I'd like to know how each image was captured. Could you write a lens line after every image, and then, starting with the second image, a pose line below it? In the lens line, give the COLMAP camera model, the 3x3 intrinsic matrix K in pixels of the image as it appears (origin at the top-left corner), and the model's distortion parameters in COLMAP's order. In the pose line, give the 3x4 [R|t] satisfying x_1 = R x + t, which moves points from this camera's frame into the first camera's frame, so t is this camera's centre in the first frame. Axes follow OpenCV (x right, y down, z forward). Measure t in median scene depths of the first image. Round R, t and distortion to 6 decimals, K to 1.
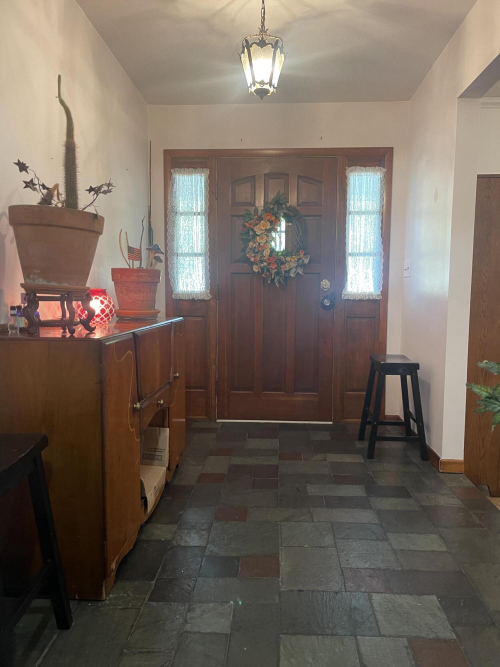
lens RADIAL K [[502.8, 0, 251.0], [0, 502.8, 337.1], [0, 0, 1]] dist [0.008465, 0.000170]
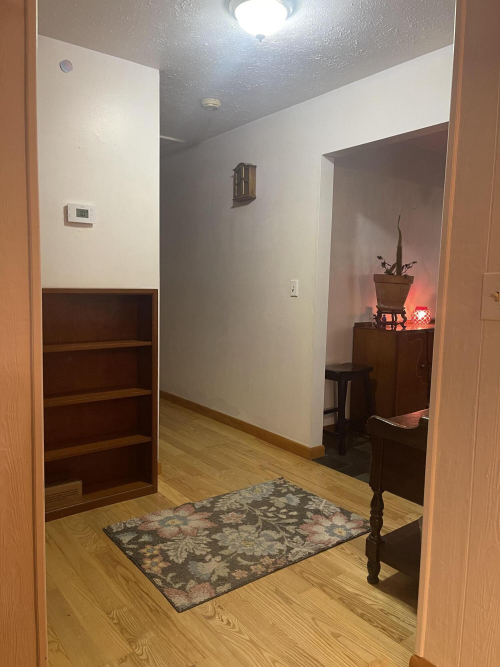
lens RADIAL K [[502.8, 0, 250.6], [0, 502.8, 333.7], [0, 0, 1]] dist [0.008465, 0.000170]
pose [[0.634228, 0.088783, -0.768032, 1.000787], [-0.078551, 0.995644, 0.050228, -0.047547], [0.769146, 0.028474, 0.638439, -0.970712]]
